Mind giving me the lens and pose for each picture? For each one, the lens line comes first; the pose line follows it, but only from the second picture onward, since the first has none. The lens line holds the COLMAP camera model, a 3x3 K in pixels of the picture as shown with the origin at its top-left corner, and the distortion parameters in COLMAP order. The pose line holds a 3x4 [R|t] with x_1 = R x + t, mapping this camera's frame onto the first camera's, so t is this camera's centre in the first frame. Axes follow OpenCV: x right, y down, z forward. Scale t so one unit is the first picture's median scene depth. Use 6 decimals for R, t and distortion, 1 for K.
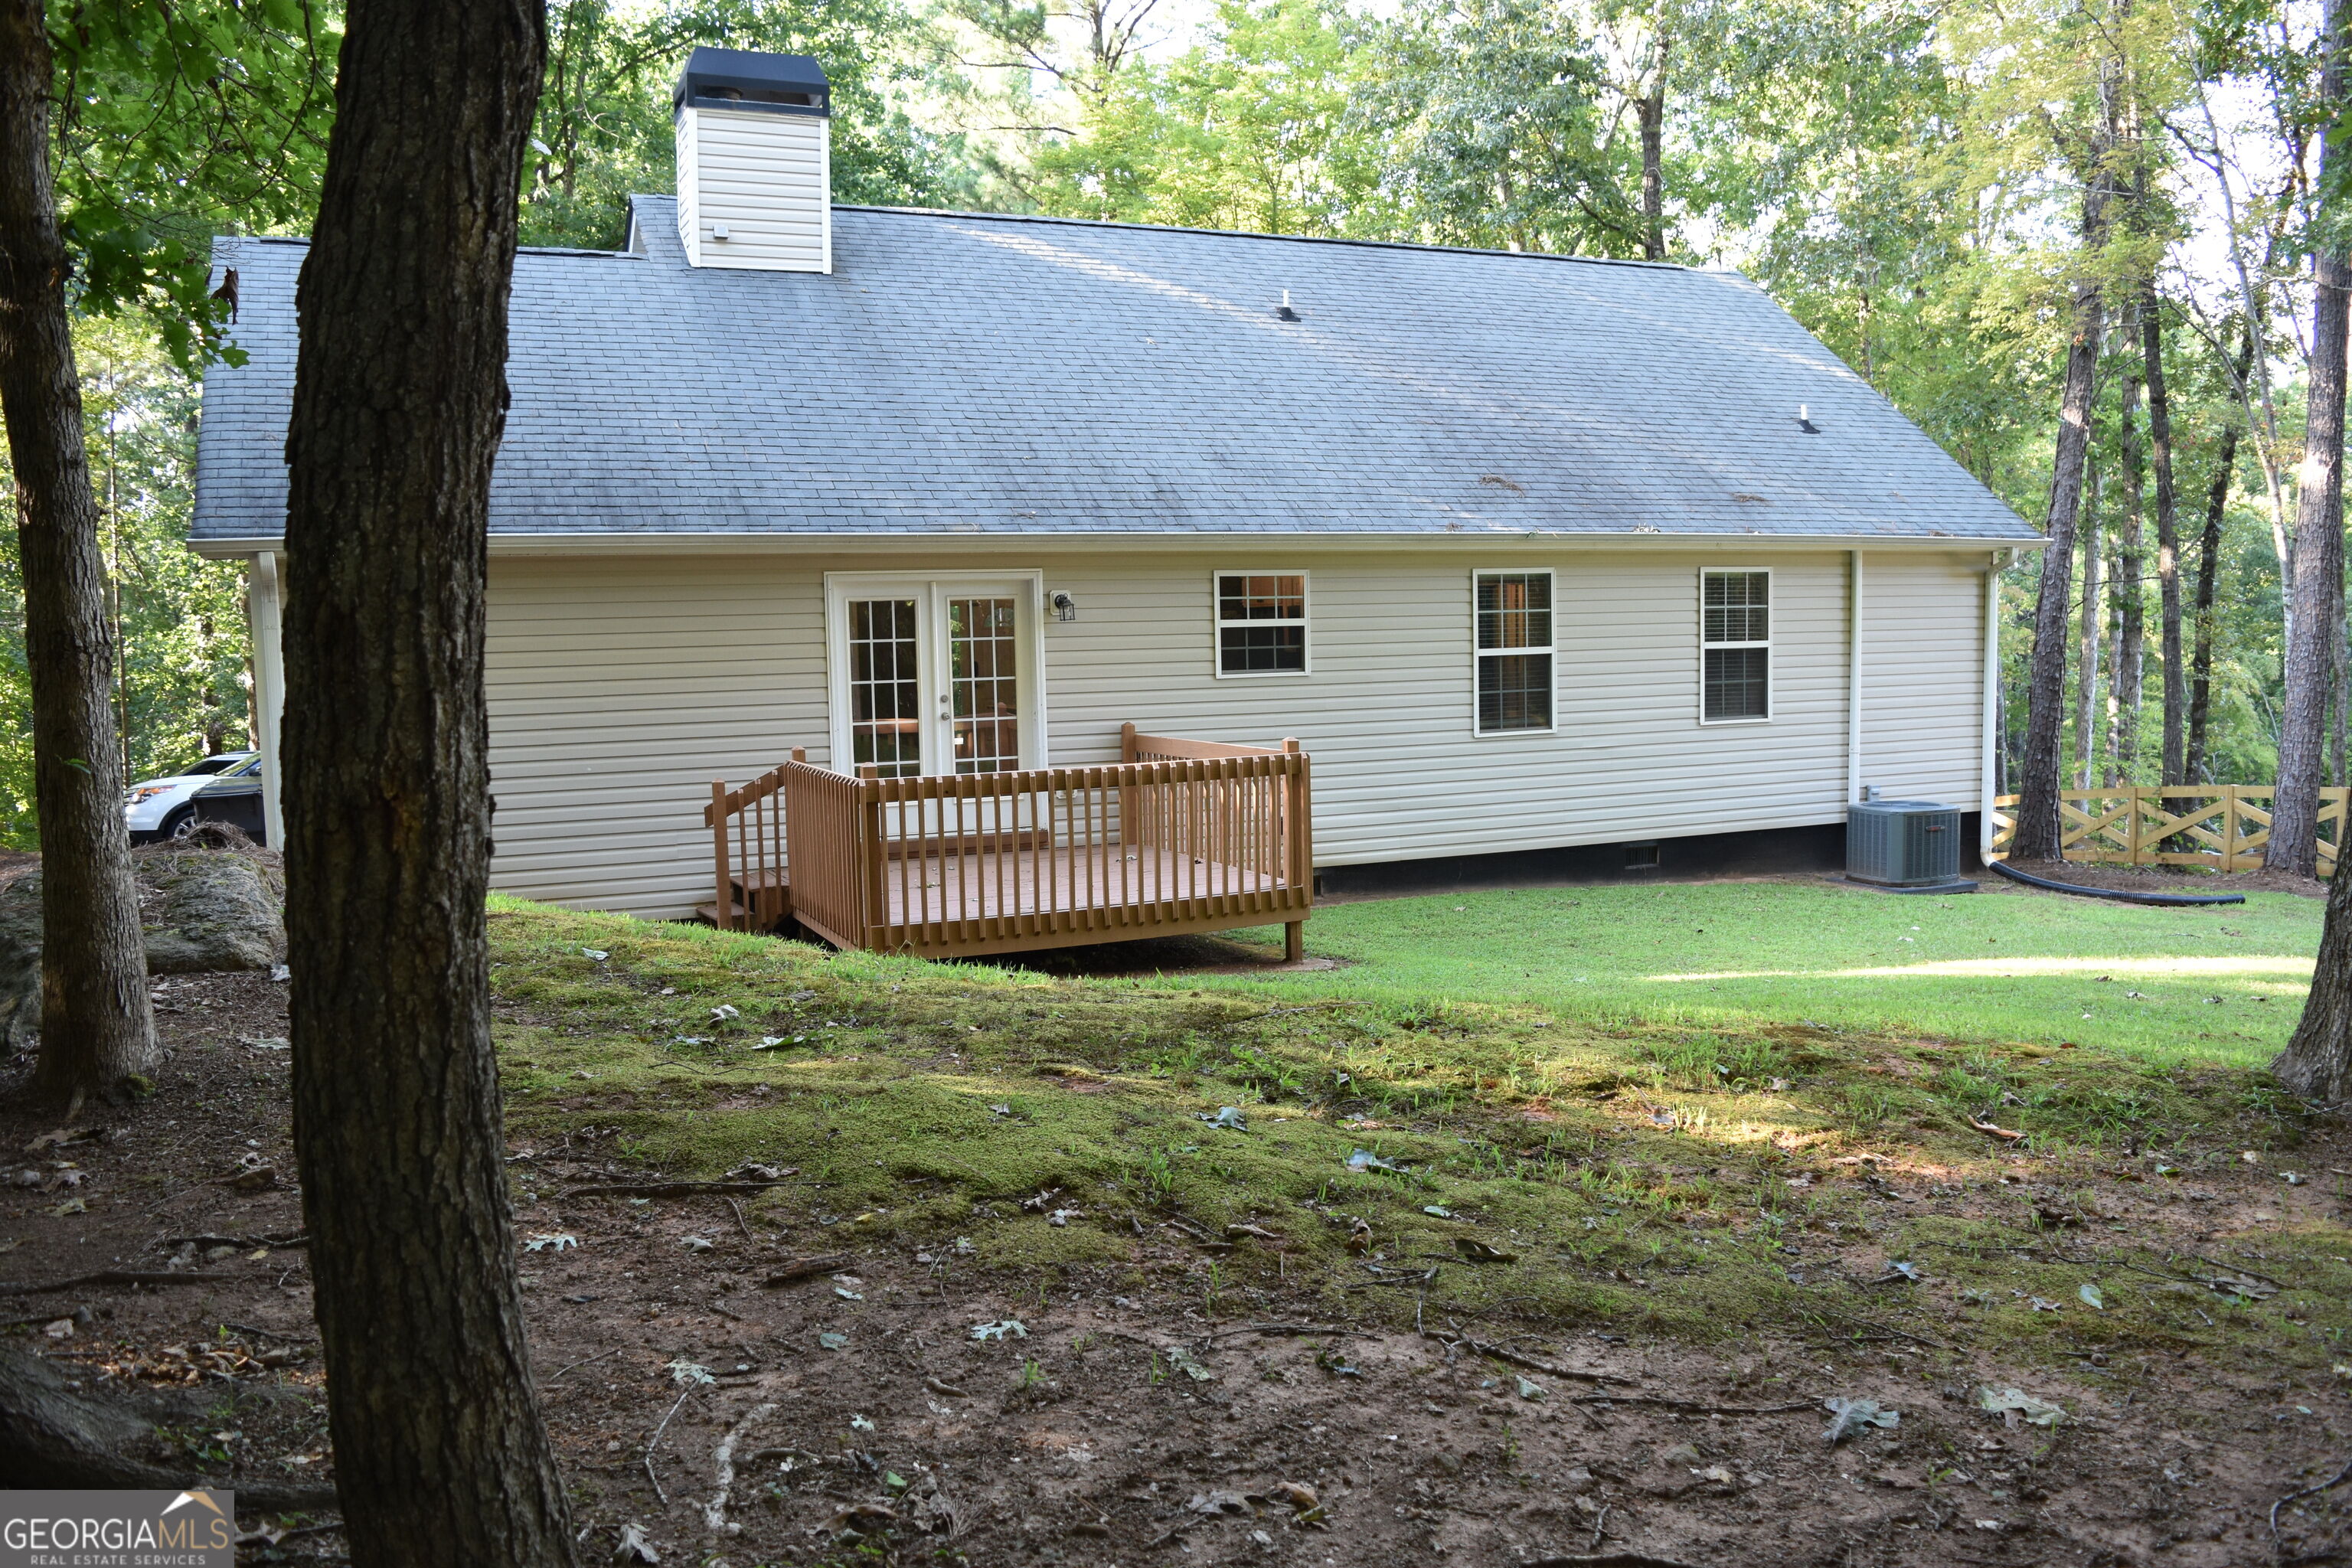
lens RADIAL K [[1860.8, 0, 1176.0], [0, 1860.8, 784.0], [0, 0, 1]] dist [-0.086630, 0.013126]
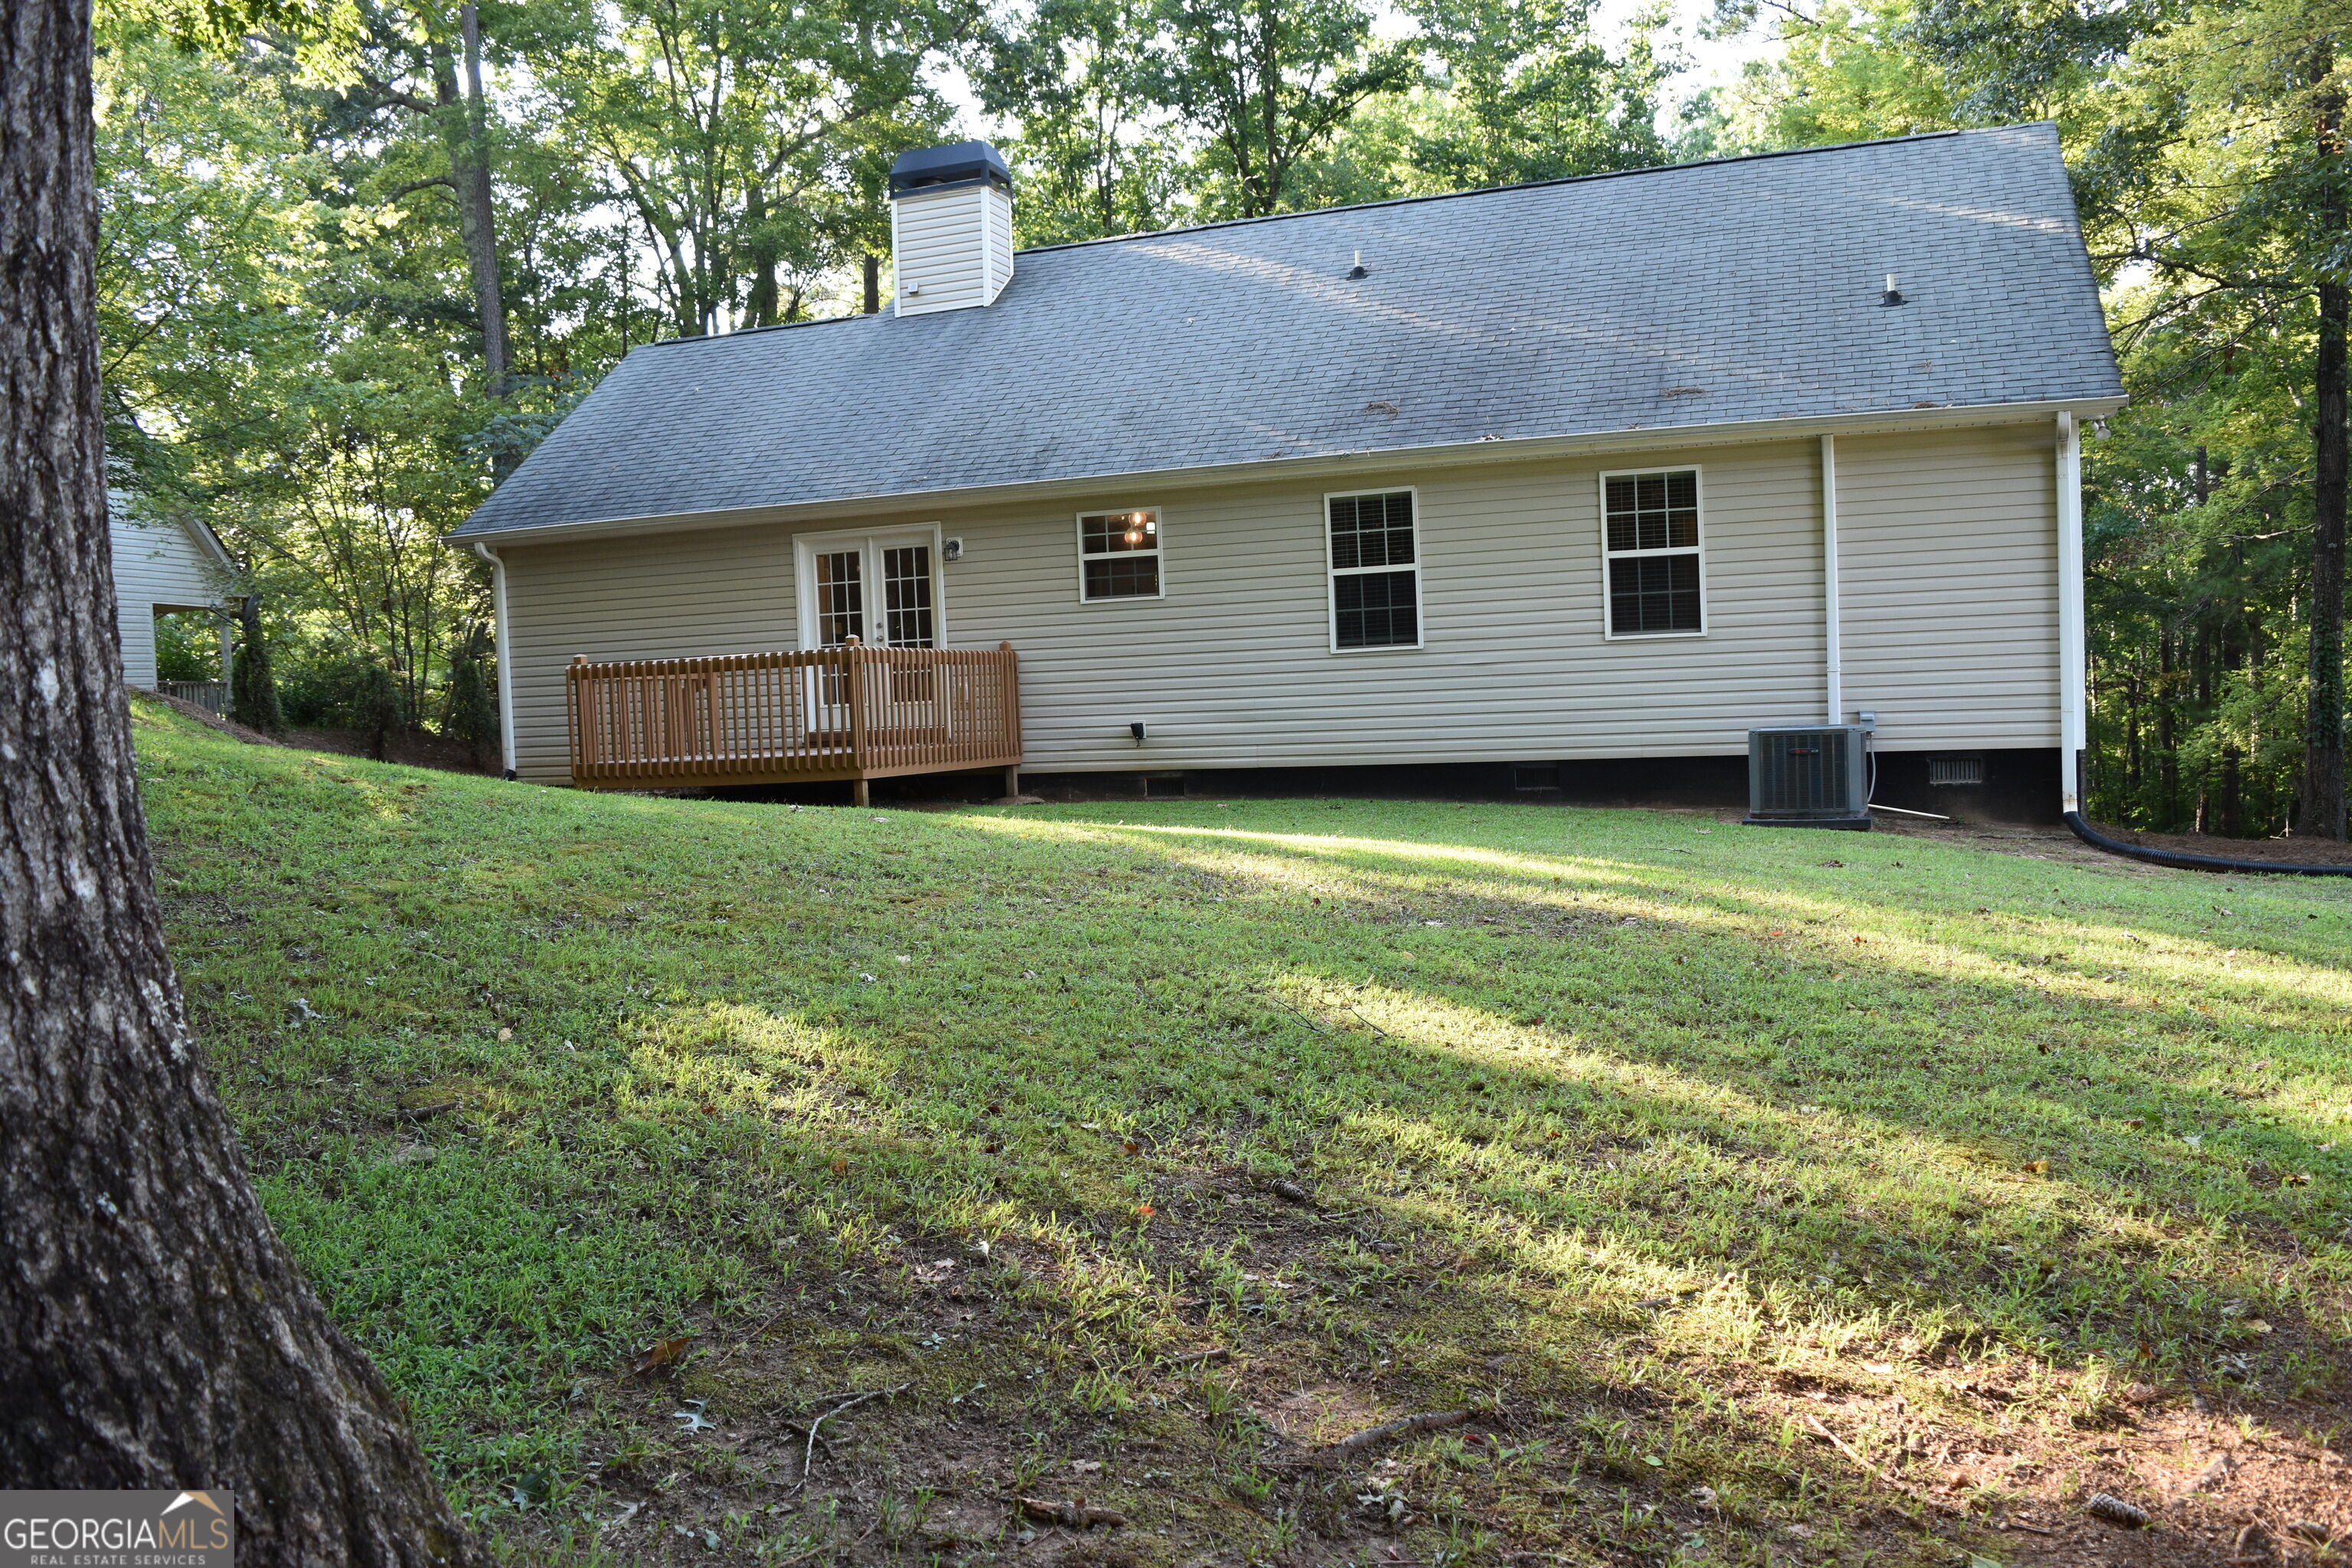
lens RADIAL K [[1860.8, 0, 1176.0], [0, 1860.8, 784.0], [0, 0, 1]] dist [-0.086630, 0.013126]
pose [[0.708673, 0.028670, -0.704955, 0.897984], [-0.034291, 0.999393, 0.006173, 0.048210], [0.704704, 0.019799, 0.709226, 0.206452]]
